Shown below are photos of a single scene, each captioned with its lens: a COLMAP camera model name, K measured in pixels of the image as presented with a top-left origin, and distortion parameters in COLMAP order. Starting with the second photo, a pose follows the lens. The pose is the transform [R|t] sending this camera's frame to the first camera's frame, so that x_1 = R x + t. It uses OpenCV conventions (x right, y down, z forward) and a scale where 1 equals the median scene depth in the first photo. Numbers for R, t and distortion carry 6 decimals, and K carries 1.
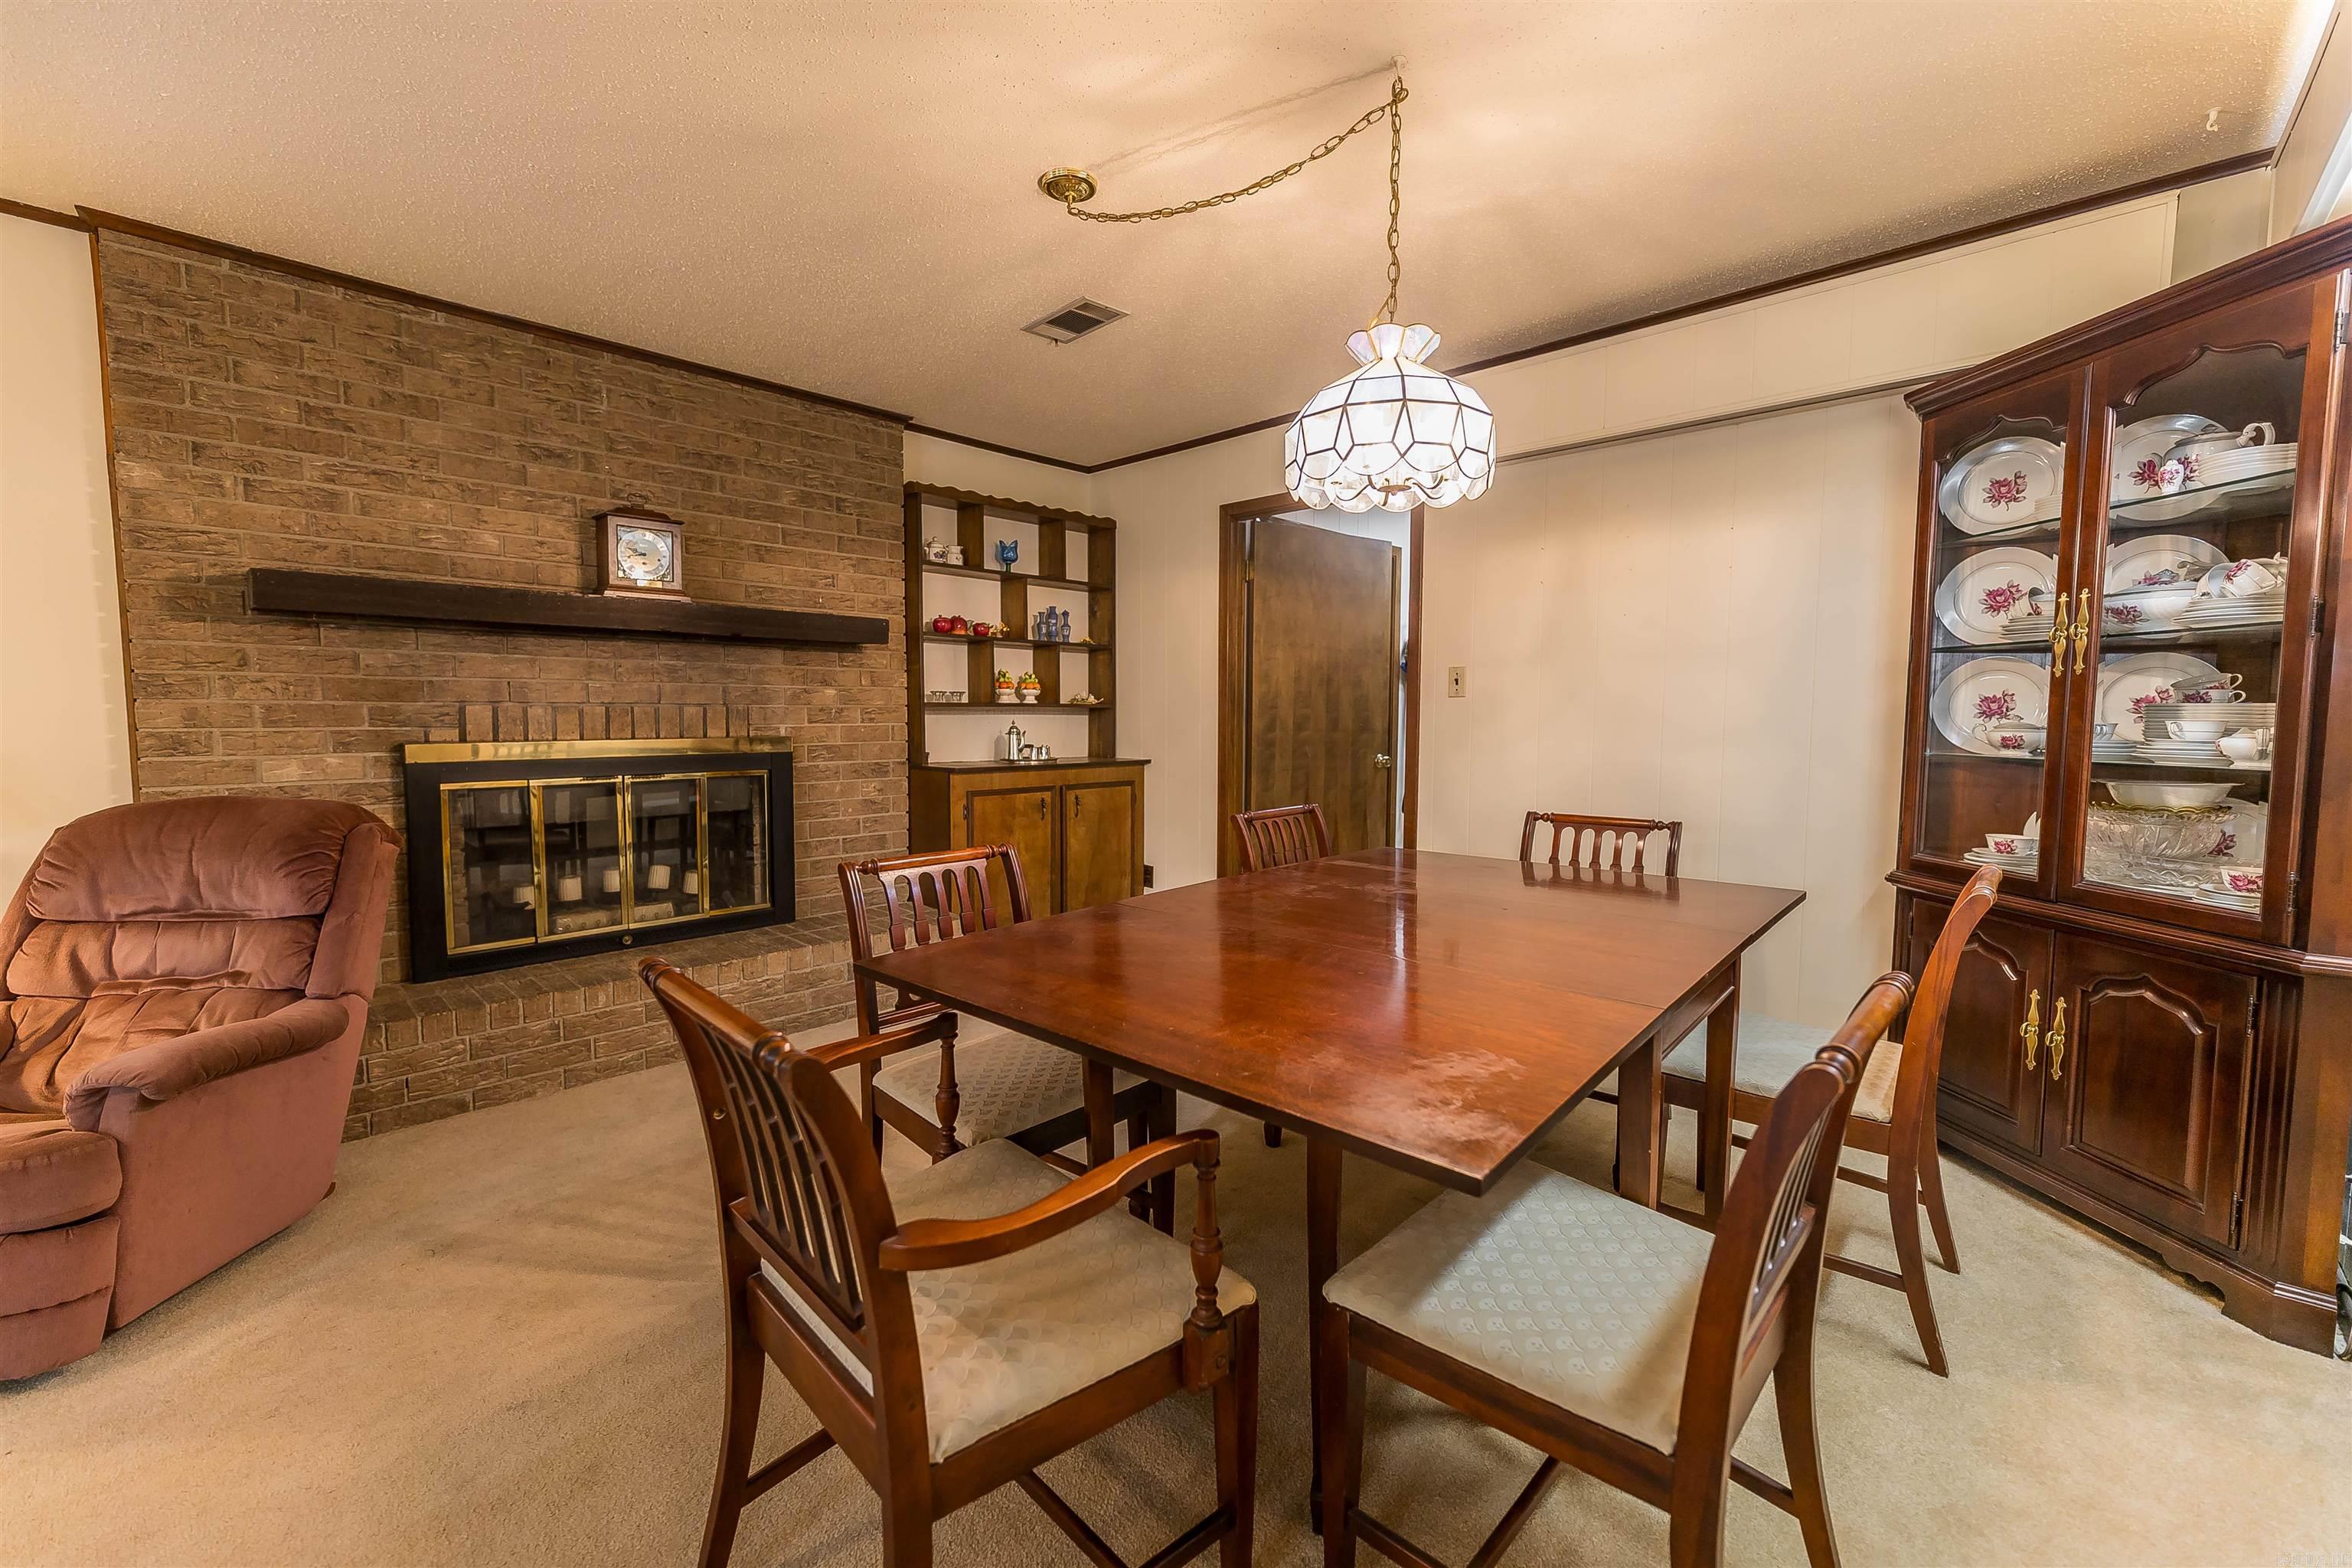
lens RADIAL K [[943.0, 0, 1172.6], [0, 943.0, 782.9], [0, 0, 1]] dist [0.008496, -0.001020]
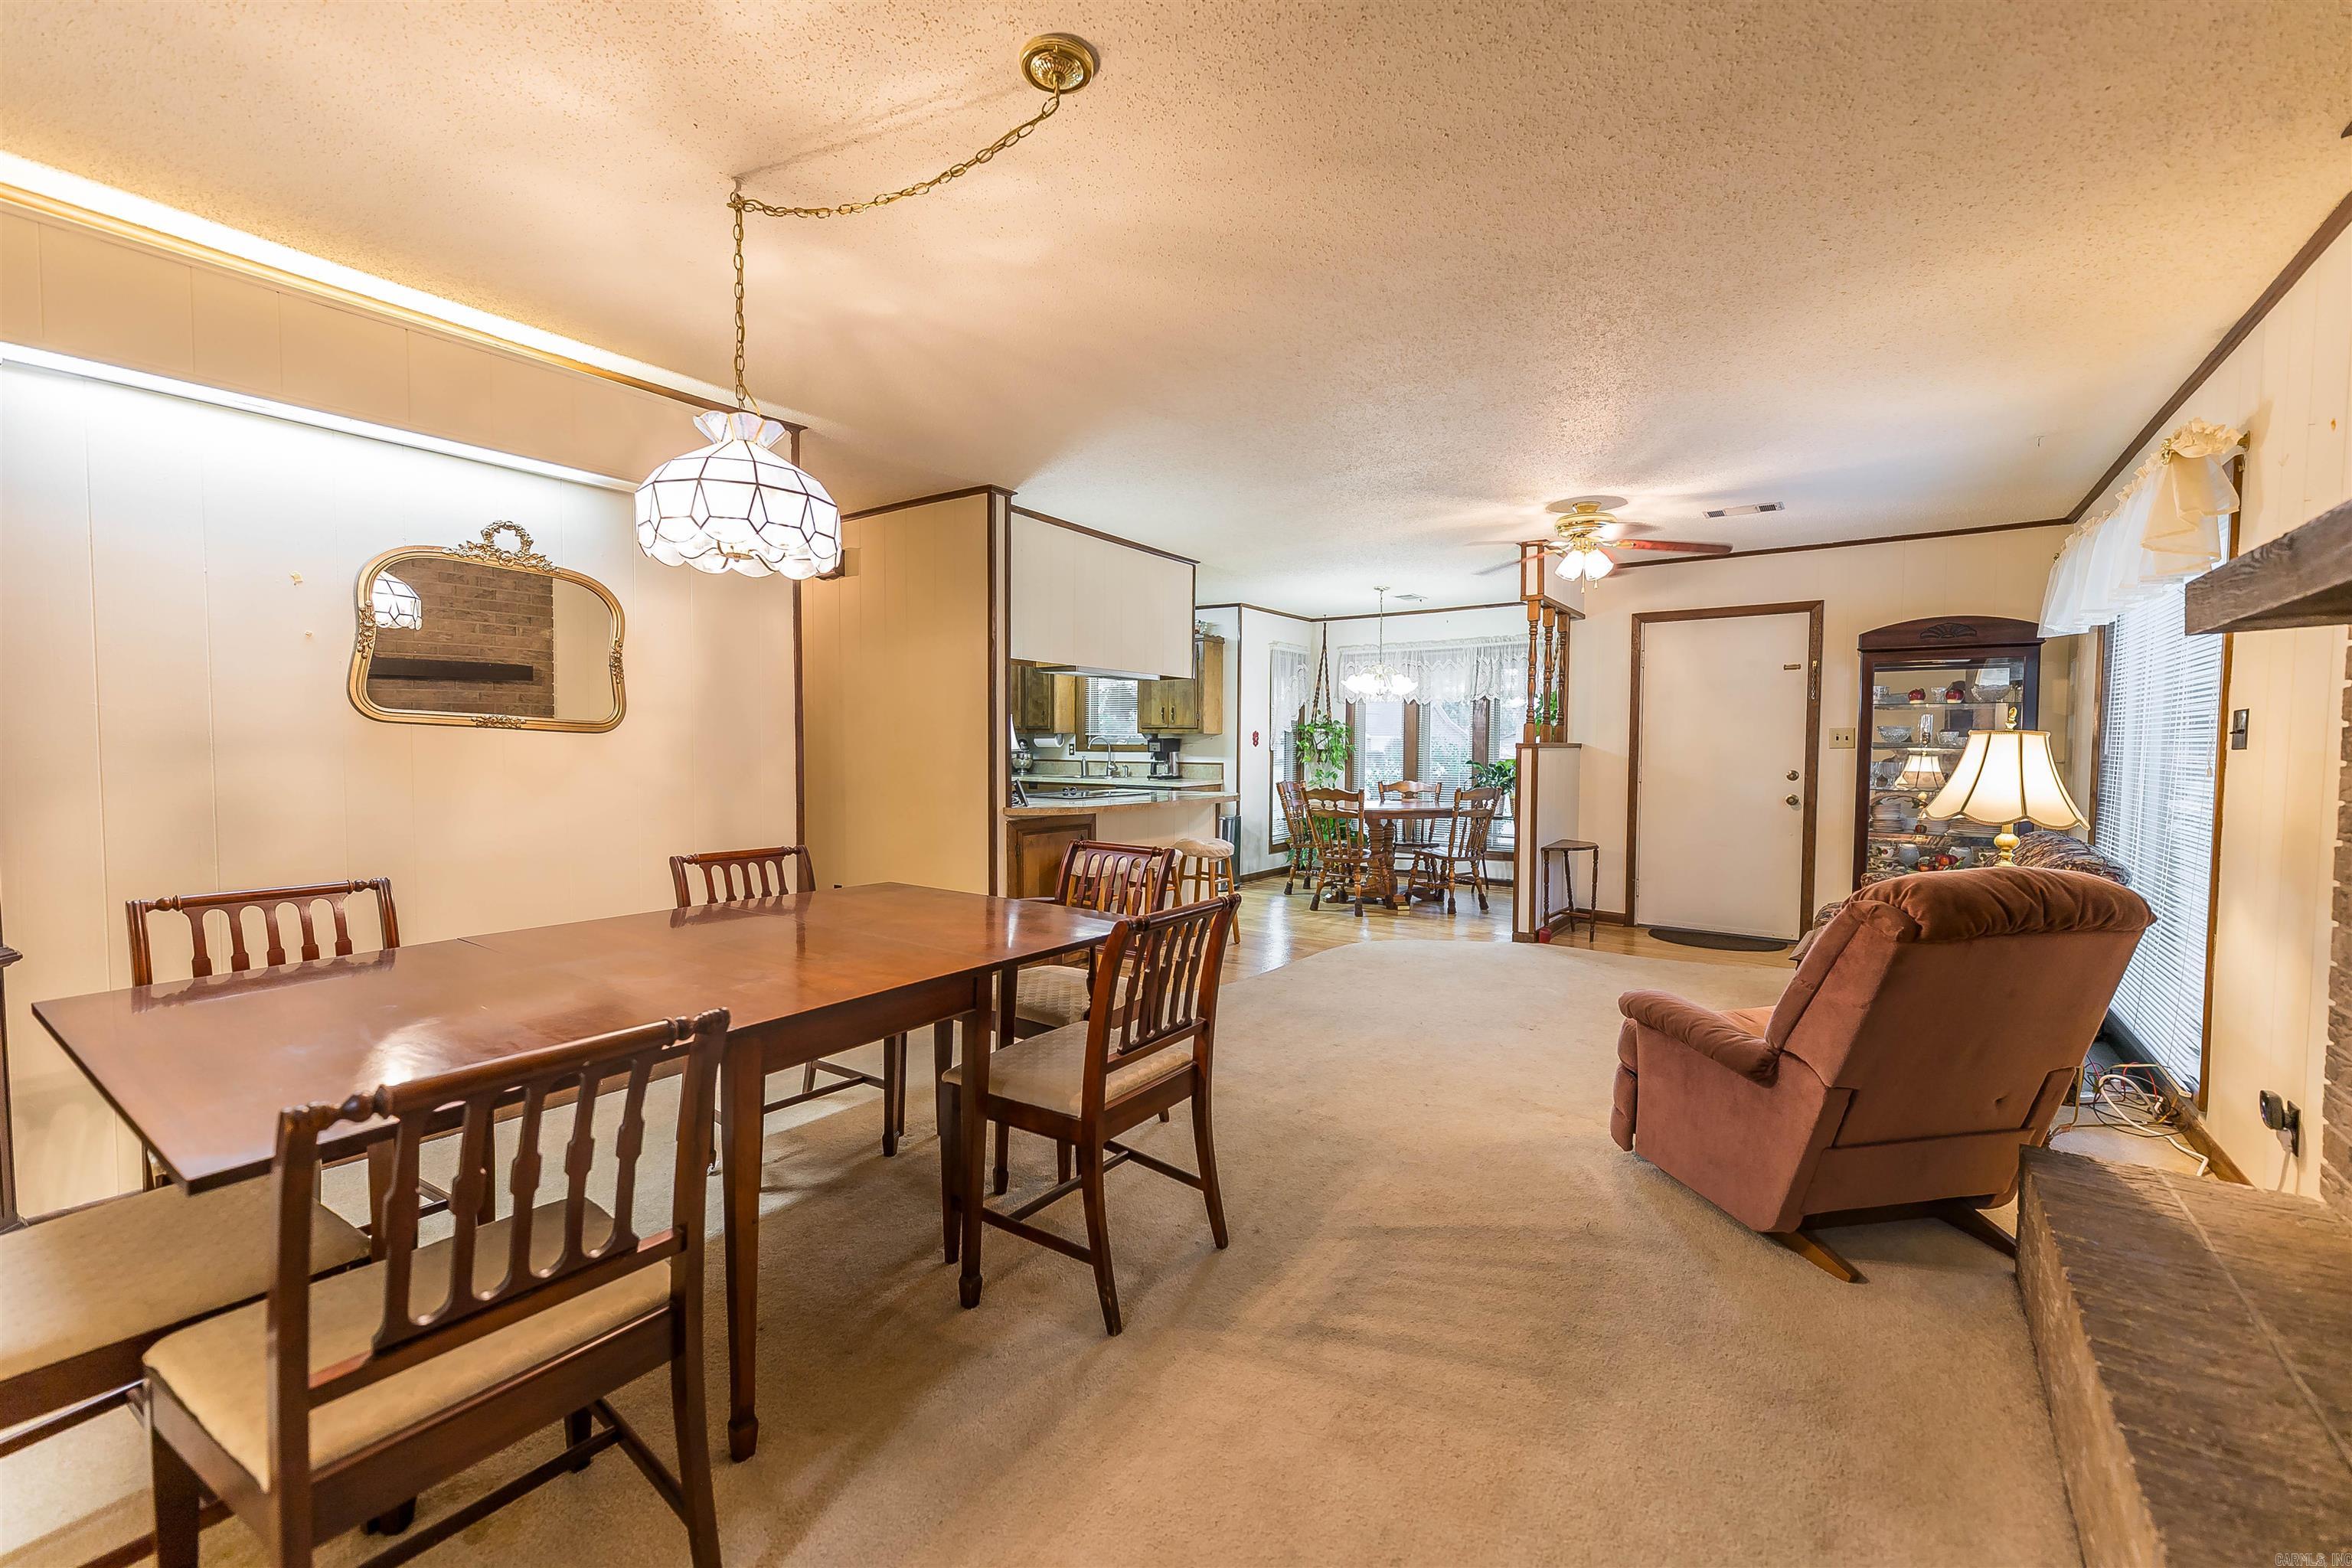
lens RADIAL K [[952.3, 0, 1186.9], [0, 952.3, 791.6], [0, 0, 1]] dist [-0.001207, -0.000769]
pose [[-0.989022, -0.010789, -0.147376, -0.061145], [-0.030712, 0.990562, 0.133583, -0.089444], [0.144544, 0.136643, -0.980018, 1.043788]]
